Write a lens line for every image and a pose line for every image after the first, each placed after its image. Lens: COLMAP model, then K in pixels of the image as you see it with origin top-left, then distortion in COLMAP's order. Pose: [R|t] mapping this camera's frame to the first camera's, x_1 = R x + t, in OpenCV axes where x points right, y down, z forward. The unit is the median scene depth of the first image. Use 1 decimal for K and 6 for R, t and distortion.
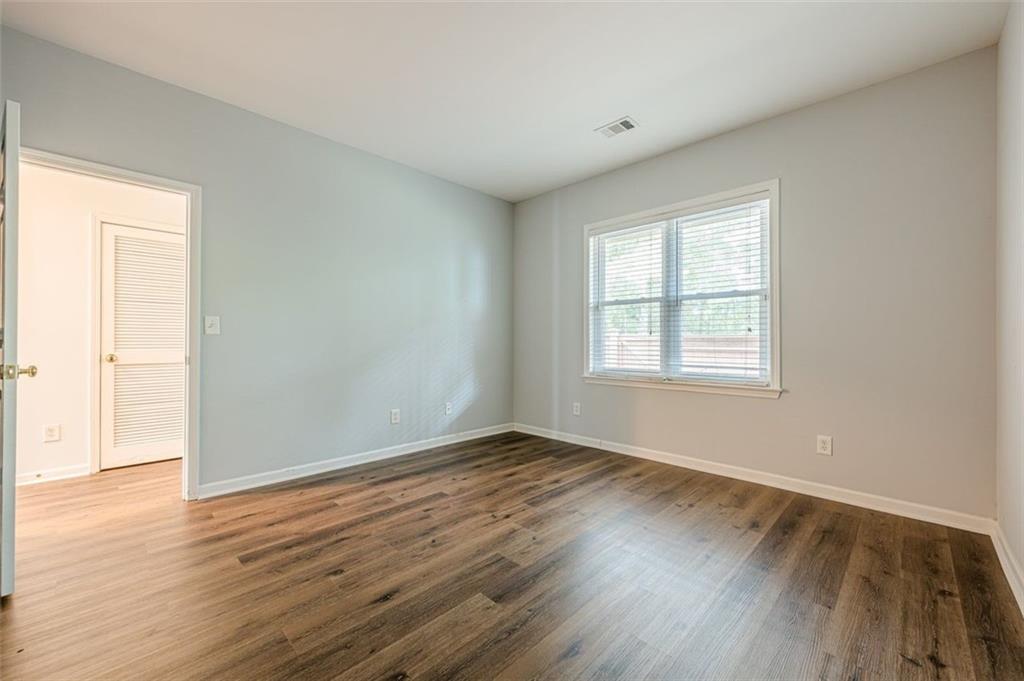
lens RADIAL K [[405.0, 0, 512.0], [0, 405.0, 340.5], [0, 0, 1]] dist [-0.000696, -0.000101]
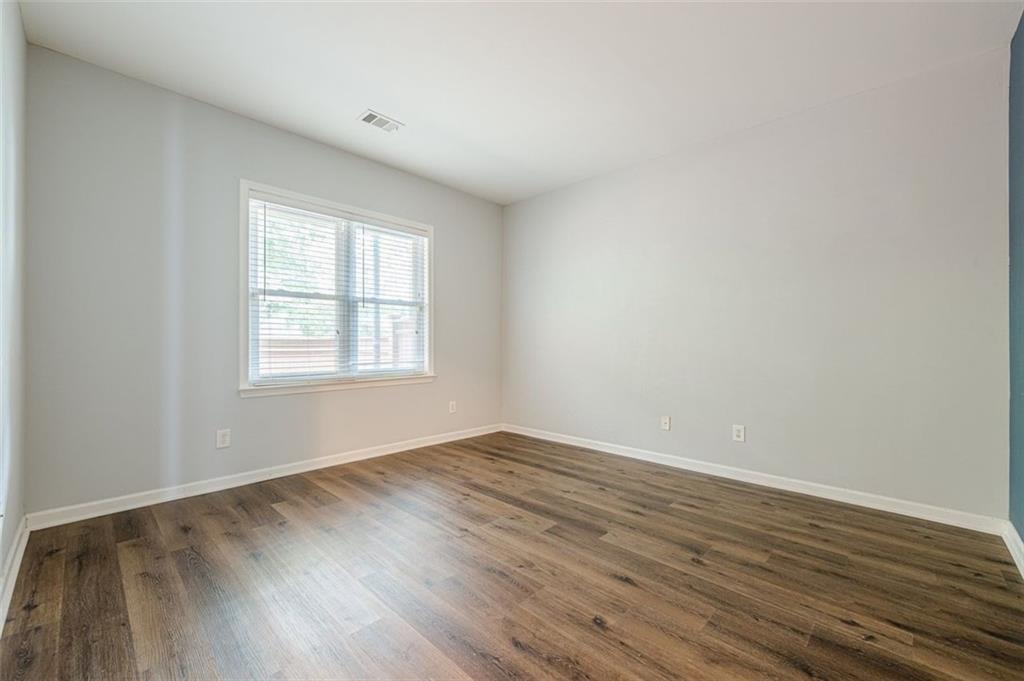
lens RADIAL K [[410.4, 0, 517.2], [0, 410.4, 340.8], [0, 0, 1]] dist [-0.001568, -0.000046]
pose [[-0.019133, 0.001592, 0.999816, -0.730755], [-0.006775, 0.999976, -0.001721, 0.000838], [-0.999794, -0.006806, -0.019122, 0.685764]]
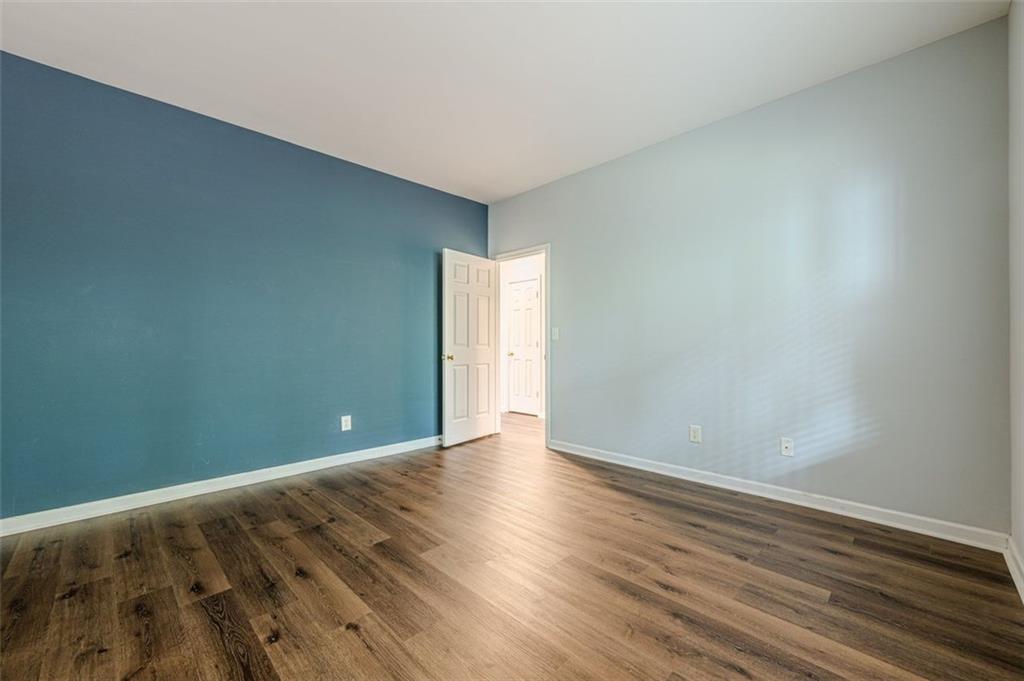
lens RADIAL K [[410.4, 0, 517.2], [0, 410.4, 340.8], [0, 0, 1]] dist [-0.001568, -0.000046]
pose [[-0.003492, -0.011438, -0.999928, 0.664528], [0.006196, 0.999915, -0.011460, 0.003974], [0.999975, -0.006235, -0.003421, 0.753656]]
